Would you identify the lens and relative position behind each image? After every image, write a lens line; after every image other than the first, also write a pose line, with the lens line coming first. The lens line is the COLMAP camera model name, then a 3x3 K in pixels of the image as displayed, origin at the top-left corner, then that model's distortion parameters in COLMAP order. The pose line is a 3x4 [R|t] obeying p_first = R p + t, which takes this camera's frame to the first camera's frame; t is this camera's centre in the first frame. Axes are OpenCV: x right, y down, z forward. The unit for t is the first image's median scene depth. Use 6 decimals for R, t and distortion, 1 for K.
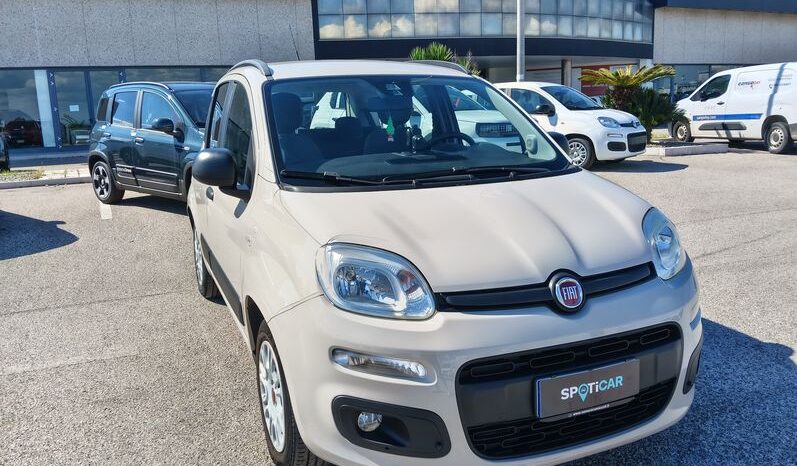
lens RADIAL K [[645.4, 0, 394.8], [0, 645.4, 237.5], [0, 0, 1]] dist [0.071317, -0.162641]
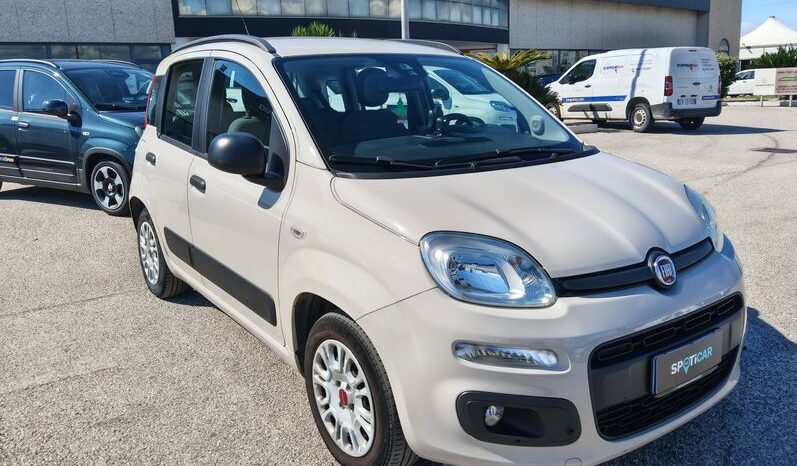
lens RADIAL K [[645.4, 0, 395.6], [0, 645.4, 235.1], [0, 0, 1]] dist [0.071317, -0.162641]
pose [[0.975438, -0.044413, 0.215751, -0.260951], [0.039446, 0.998849, 0.027276, -0.010608], [-0.216715, -0.018095, 0.976067, 0.066584]]
